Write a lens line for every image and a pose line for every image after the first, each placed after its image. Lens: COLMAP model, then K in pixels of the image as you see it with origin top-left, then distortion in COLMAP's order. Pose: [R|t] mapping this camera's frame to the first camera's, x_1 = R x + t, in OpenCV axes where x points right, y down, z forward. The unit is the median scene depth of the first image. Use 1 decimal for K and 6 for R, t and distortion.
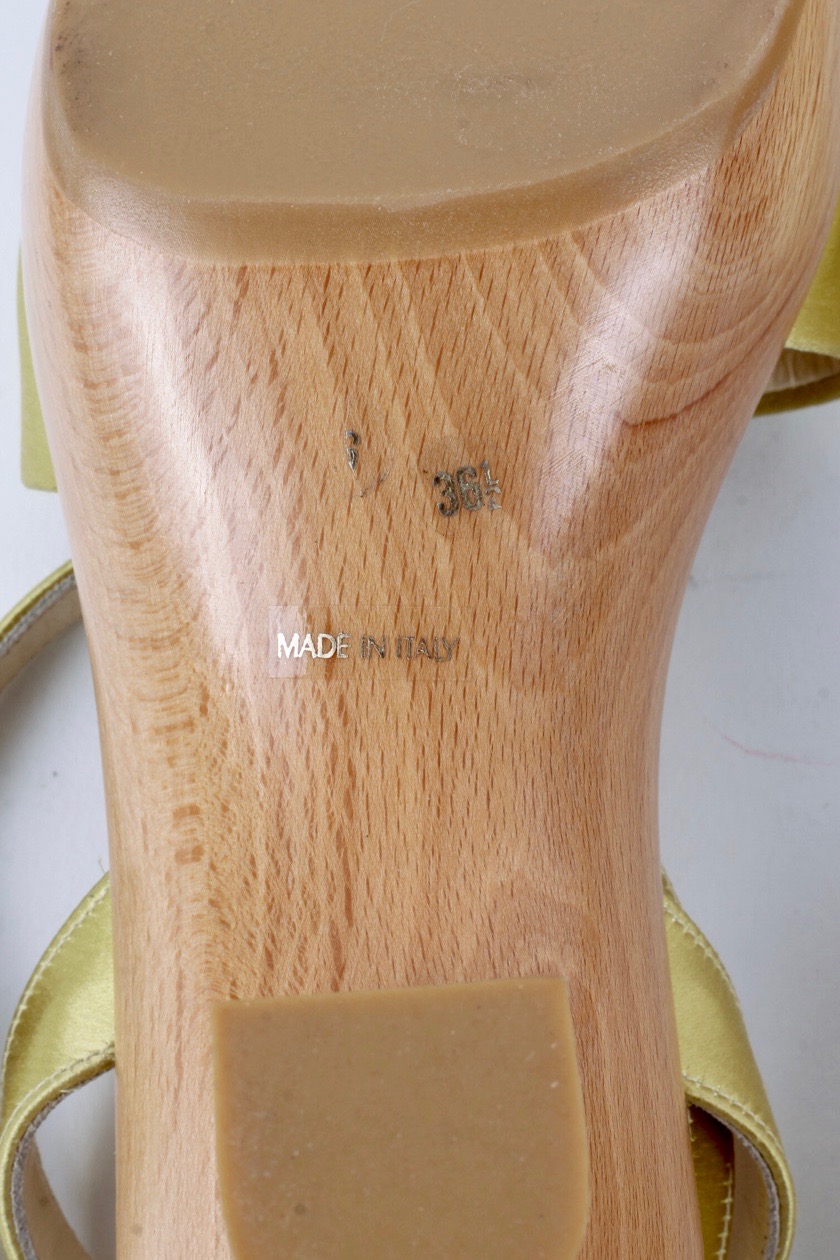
lens RADIAL K [[3490.3, 0, 420.0], [0, 3490.3, 630.0], [0, 0, 1]] dist [-0.151288, 0.100352]
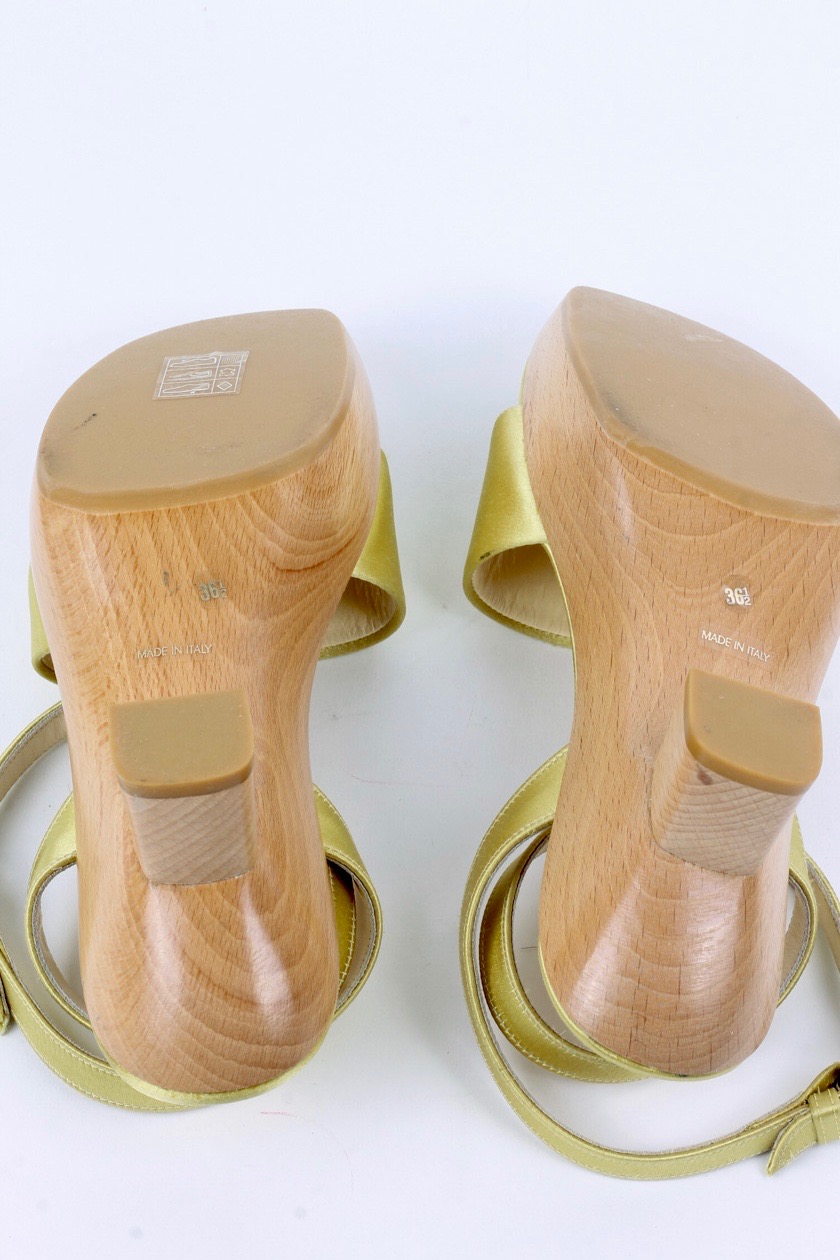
lens RADIAL K [[3490.3, 0, 420.0], [0, 3490.3, 630.0], [0, 0, 1]] dist [-0.151288, 0.100352]
pose [[0.997654, -0.066809, 0.014920, 0.120327], [0.066560, 0.895821, -0.439403, 1.070926], [0.015991, 0.439365, 0.898166, -1.186702]]
